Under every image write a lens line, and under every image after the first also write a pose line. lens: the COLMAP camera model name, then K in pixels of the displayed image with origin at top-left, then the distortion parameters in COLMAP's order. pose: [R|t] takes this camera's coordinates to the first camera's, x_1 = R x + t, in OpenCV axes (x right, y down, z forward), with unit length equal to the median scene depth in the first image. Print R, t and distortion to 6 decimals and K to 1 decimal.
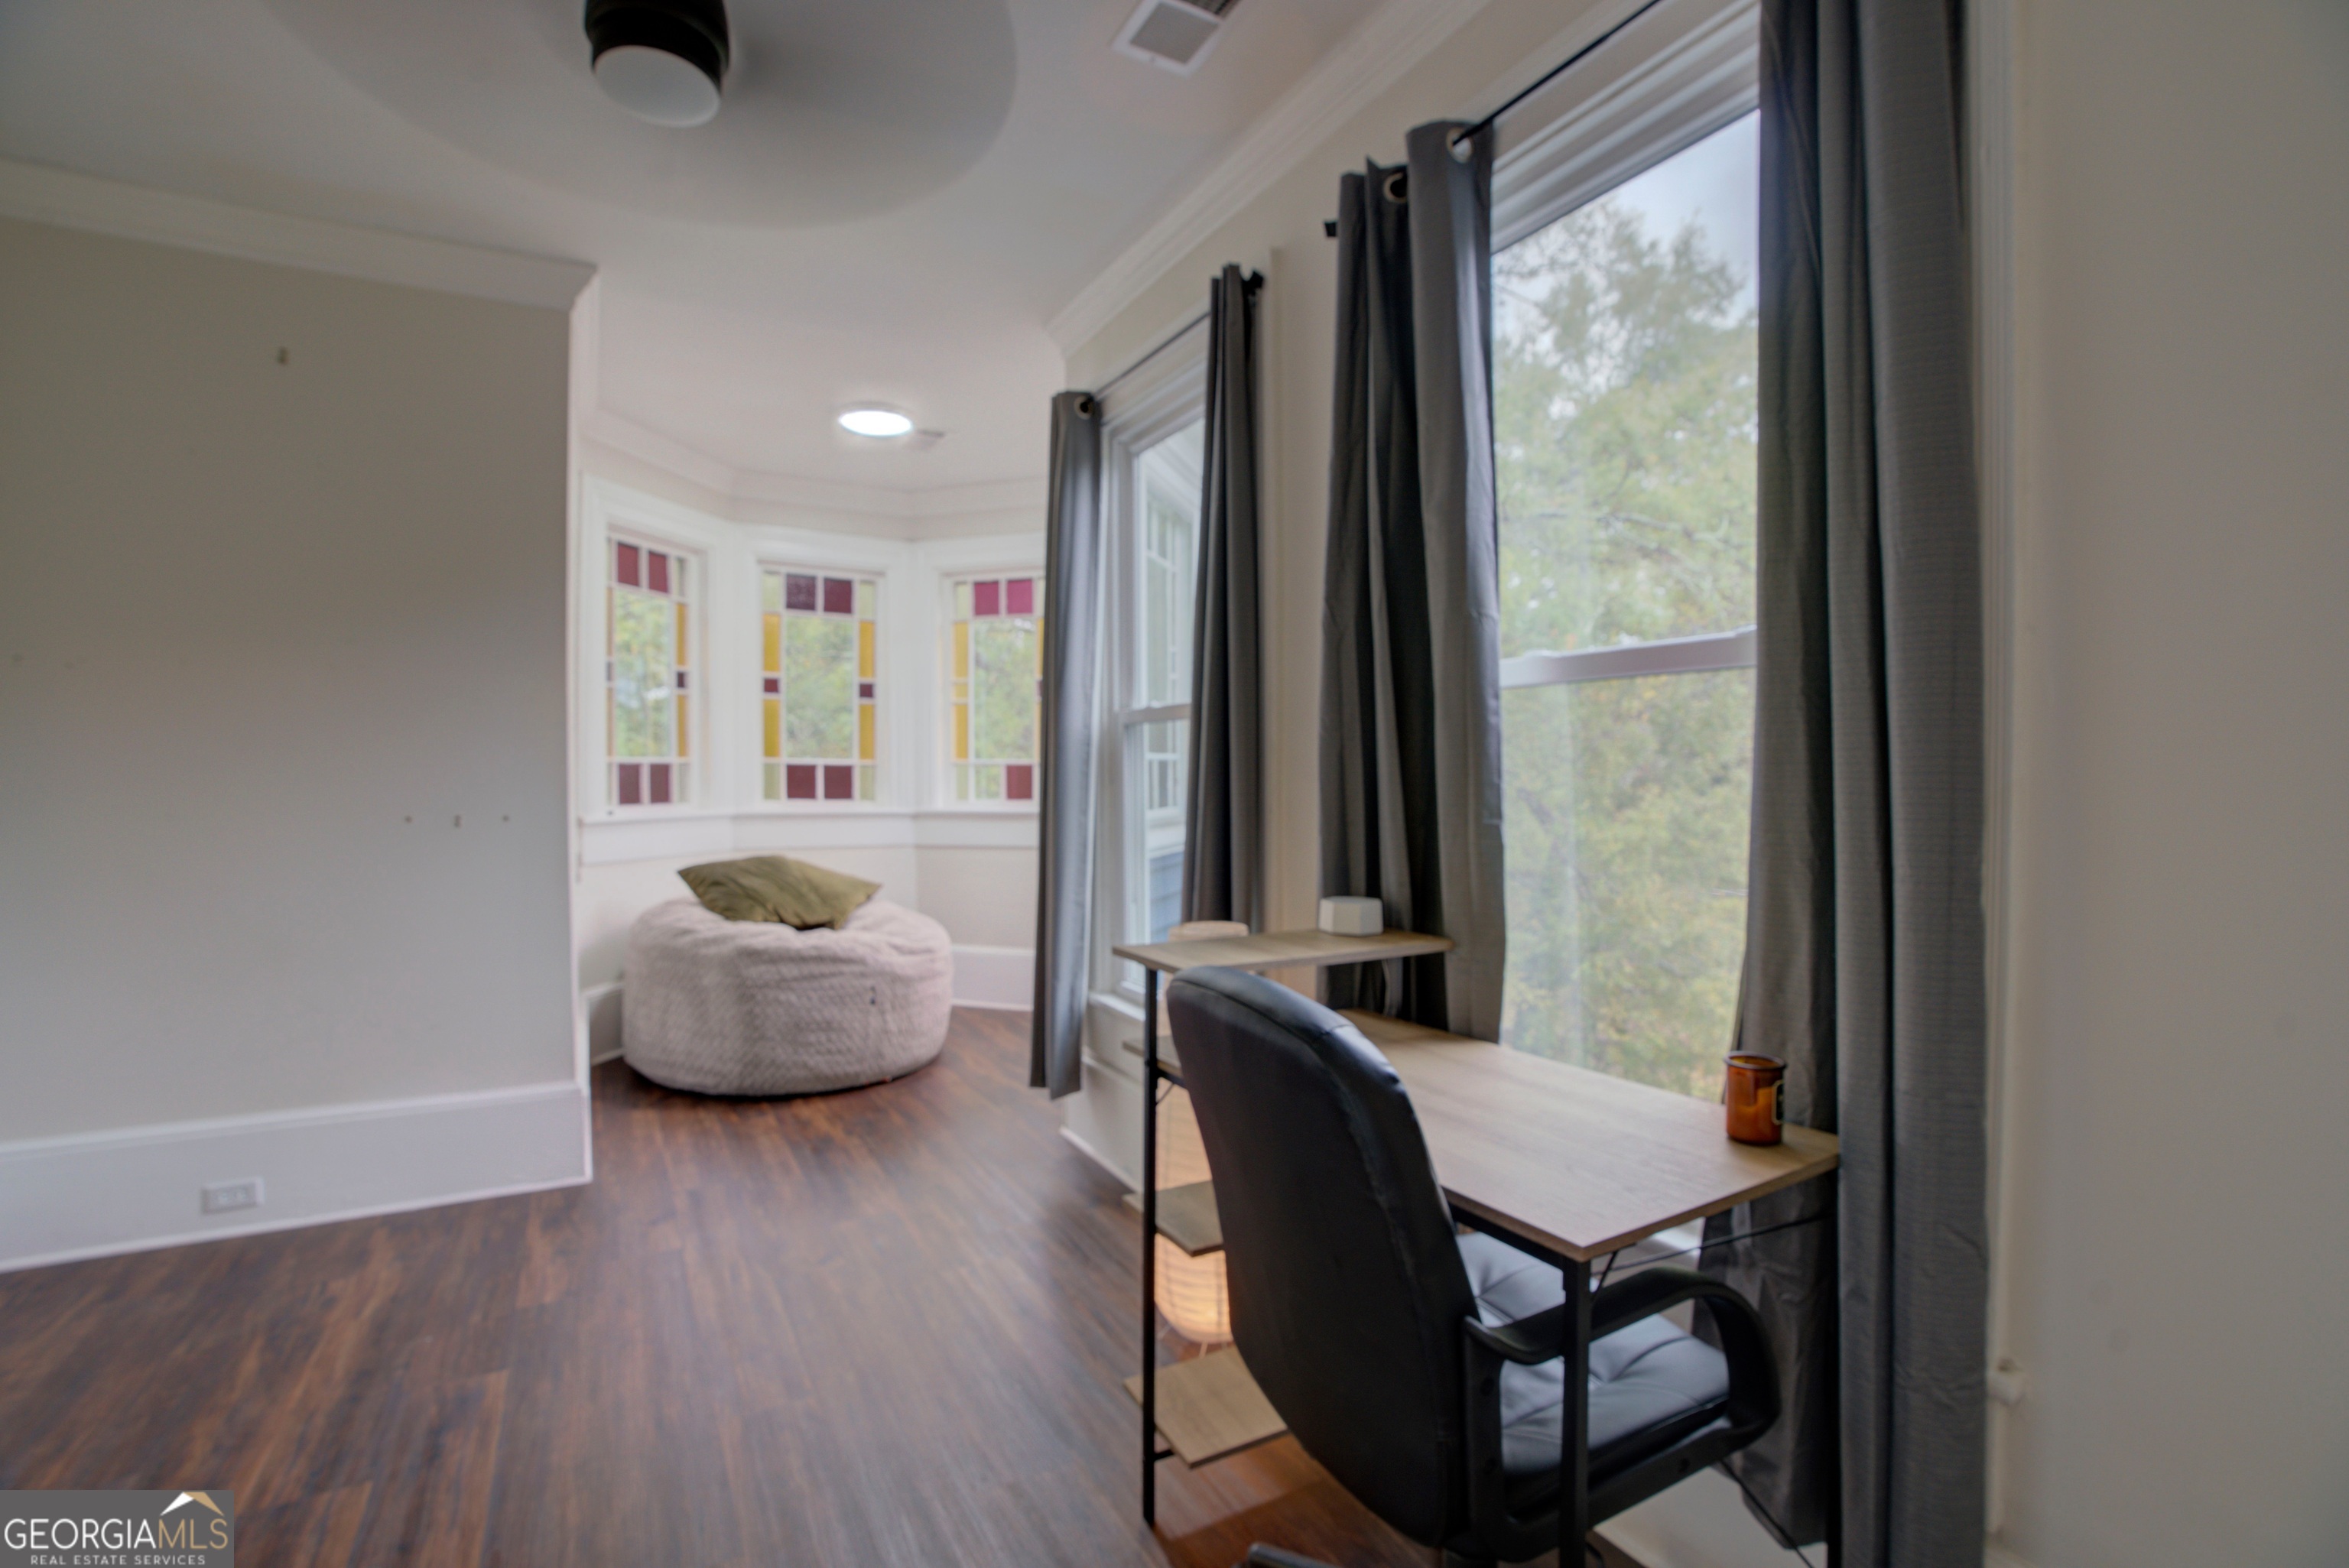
lens RADIAL K [[1027.8, 0, 1178.5], [0, 1027.8, 779.2], [0, 0, 1]] dist [-0.004880, -0.000189]
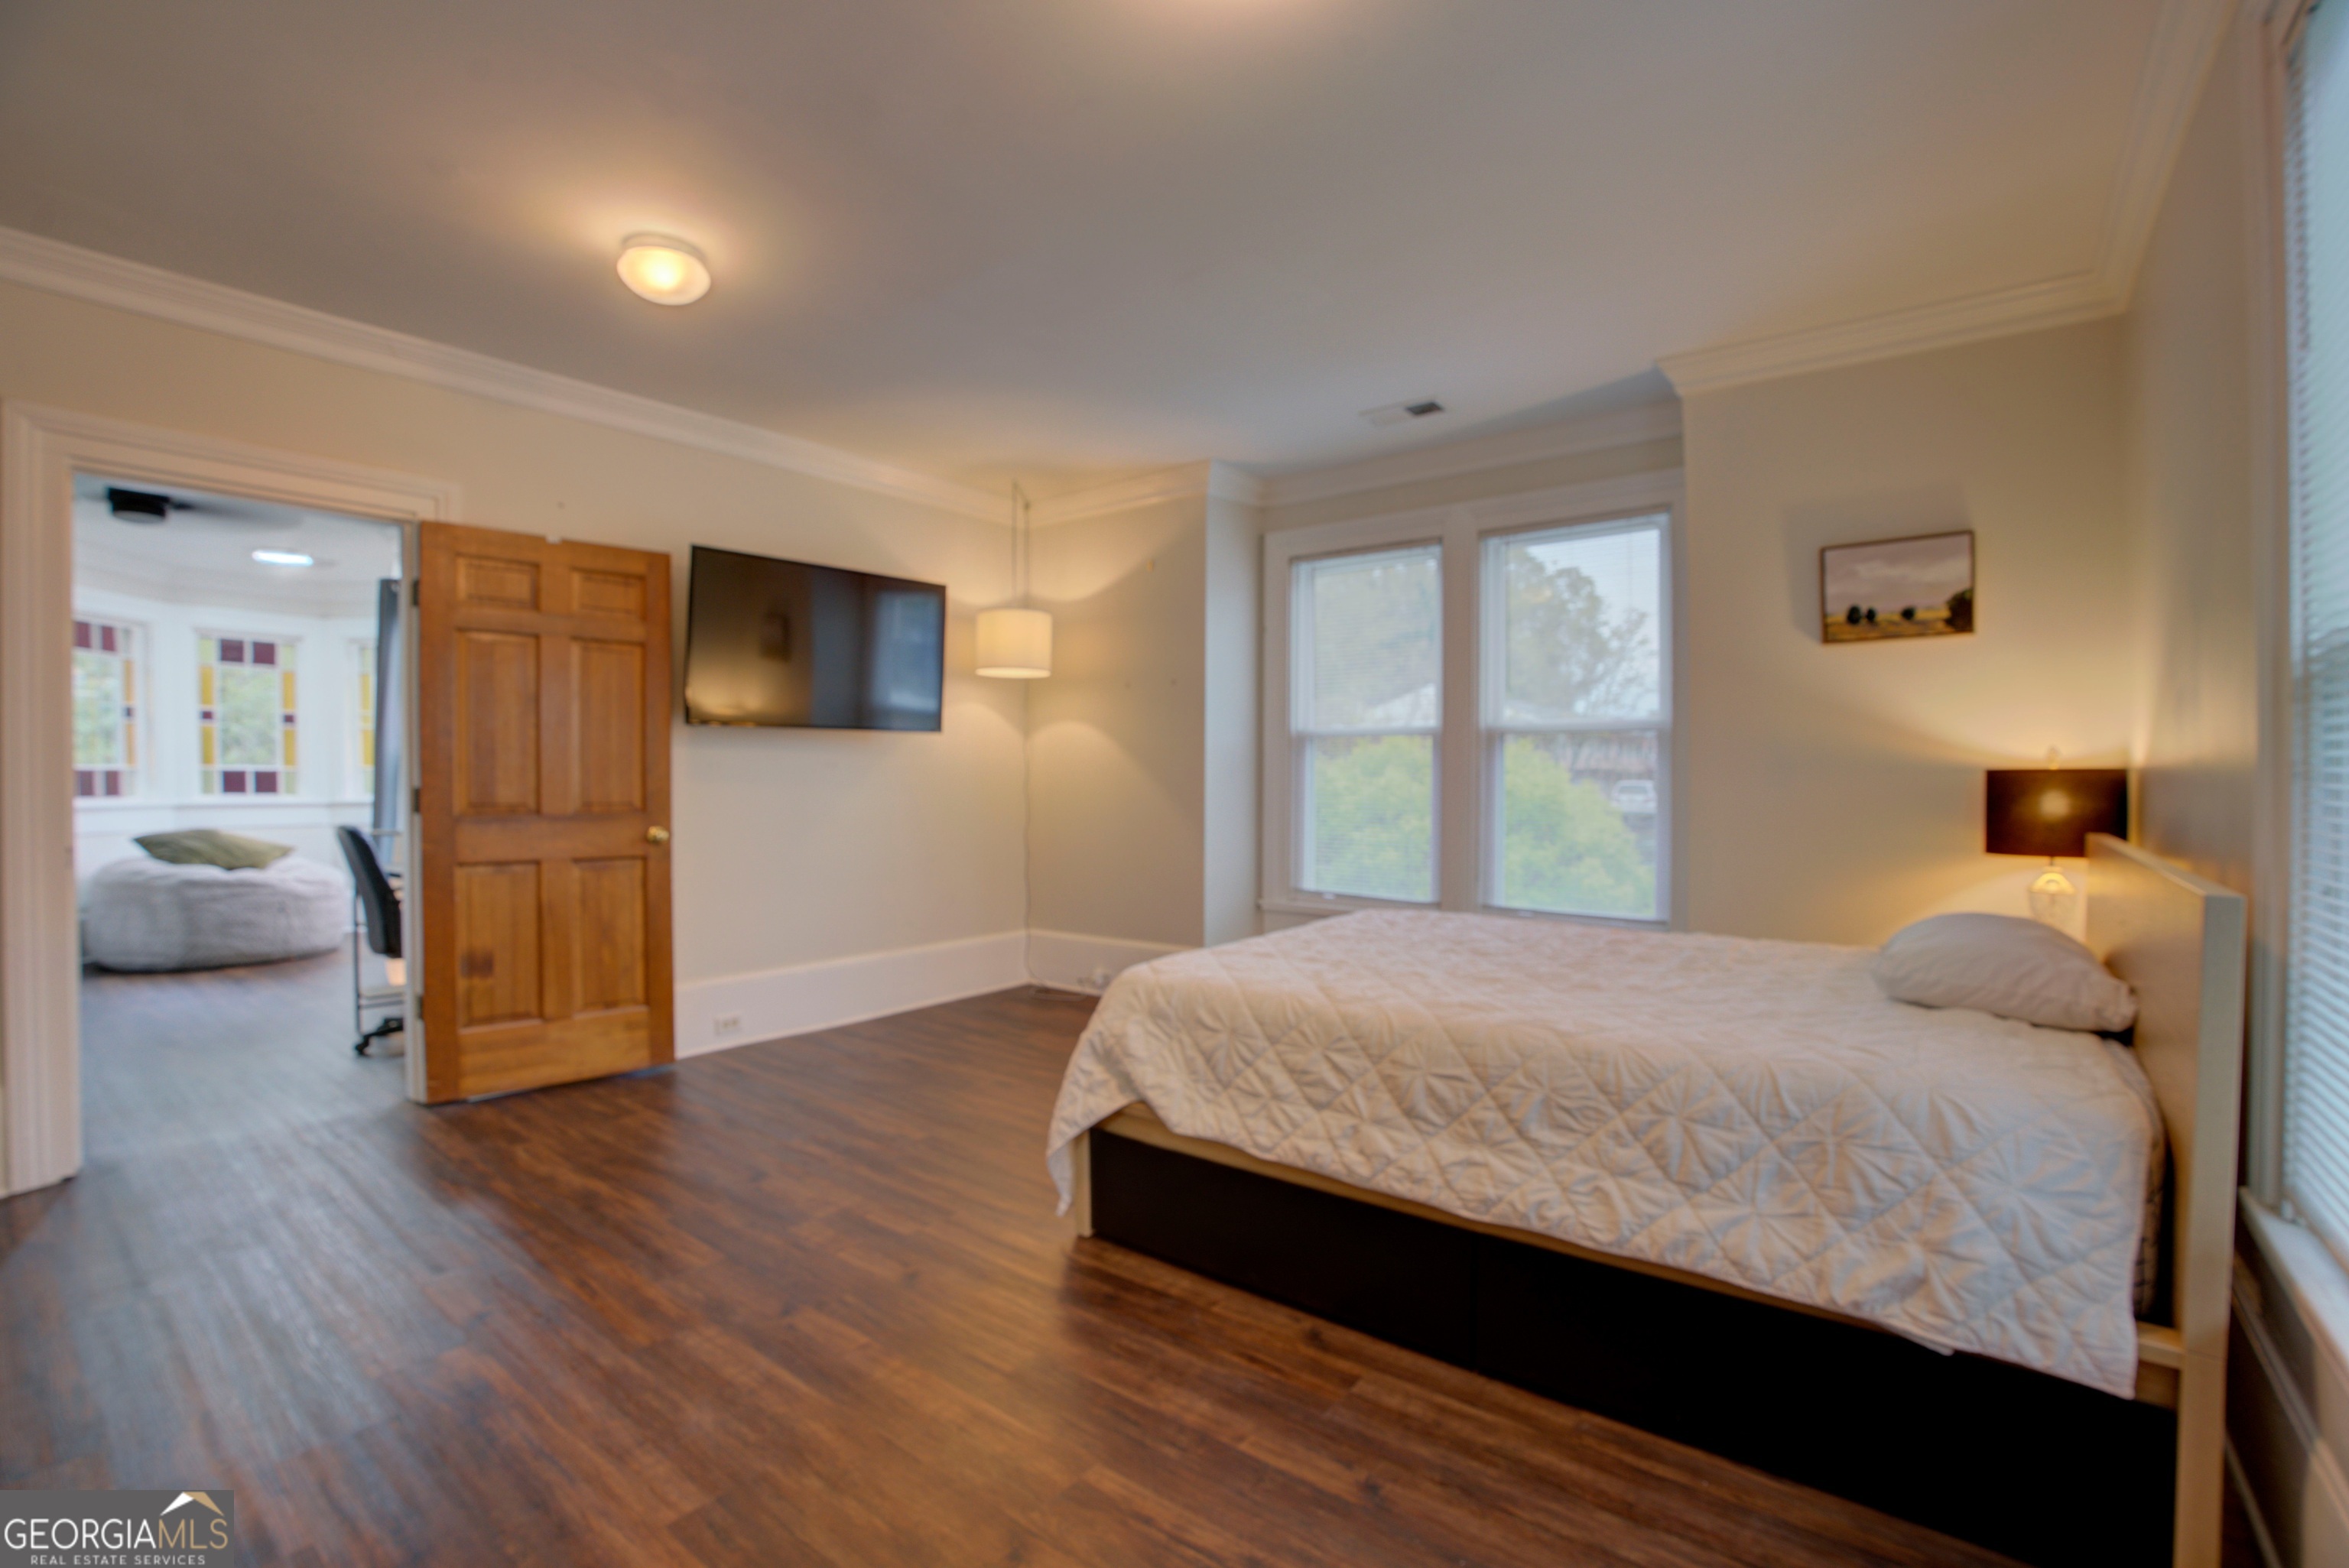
lens RADIAL K [[1027.8, 0, 1163.5], [0, 1027.8, 788.3], [0, 0, 1]] dist [-0.004880, -0.000189]
pose [[0.935494, -0.009305, 0.353221, 0.384155], [0.005314, 0.999911, 0.012266, 0.001278], [-0.353303, -0.009598, 0.935460, -0.895823]]
